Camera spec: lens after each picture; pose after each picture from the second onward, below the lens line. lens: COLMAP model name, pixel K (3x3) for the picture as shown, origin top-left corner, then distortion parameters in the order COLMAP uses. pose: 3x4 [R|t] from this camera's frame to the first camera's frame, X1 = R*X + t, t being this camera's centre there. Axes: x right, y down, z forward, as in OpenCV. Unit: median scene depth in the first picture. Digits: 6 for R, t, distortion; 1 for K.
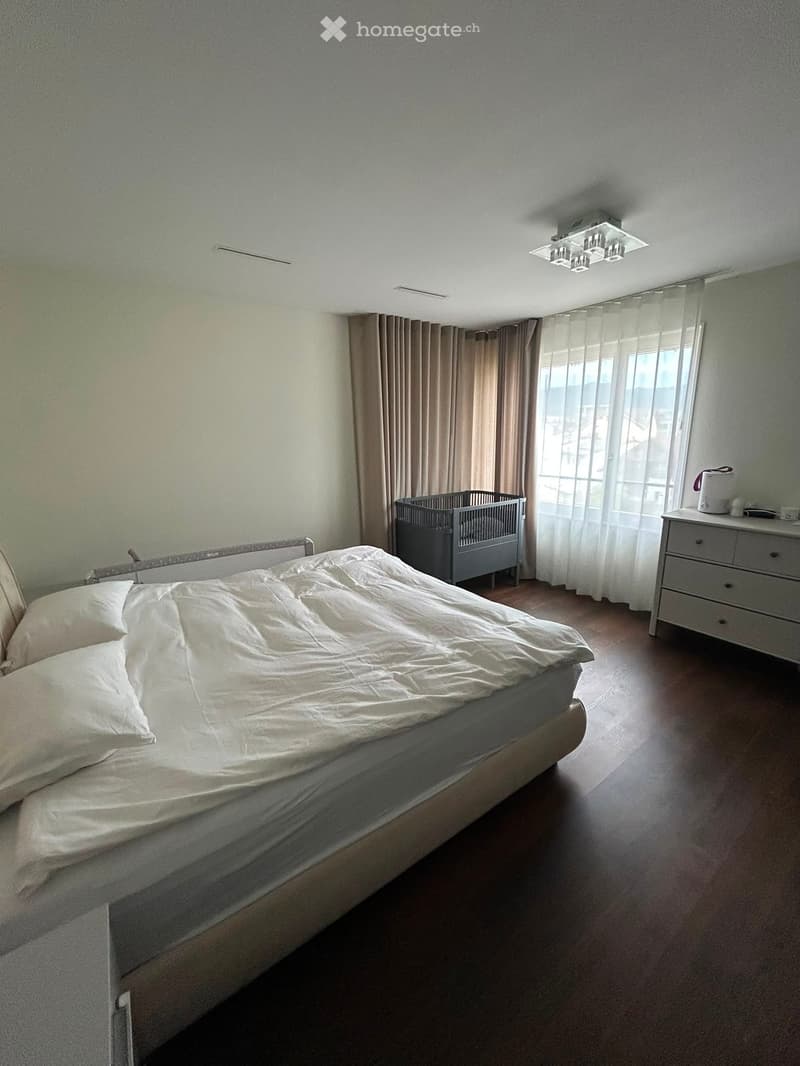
lens RADIAL K [[431.7, 0, 400.0], [0, 431.7, 533.0], [0, 0, 1]] dist [0.001938, -0.000076]
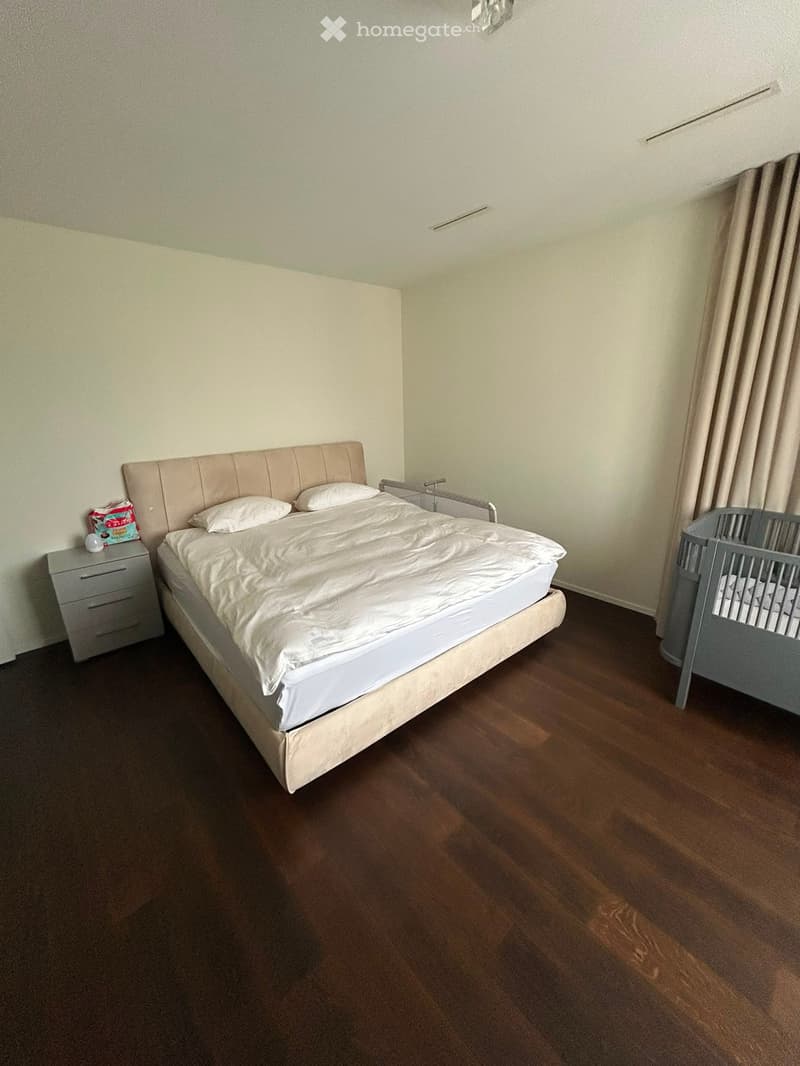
lens RADIAL K [[431.7, 0, 400.0], [0, 431.7, 533.0], [0, 0, 1]] dist [0.001938, -0.000076]
pose [[0.072349, 0.305882, -0.949317, 0.949930], [-0.197331, 0.937386, 0.286999, -0.219260], [0.977664, 0.166565, 0.128179, 0.917184]]
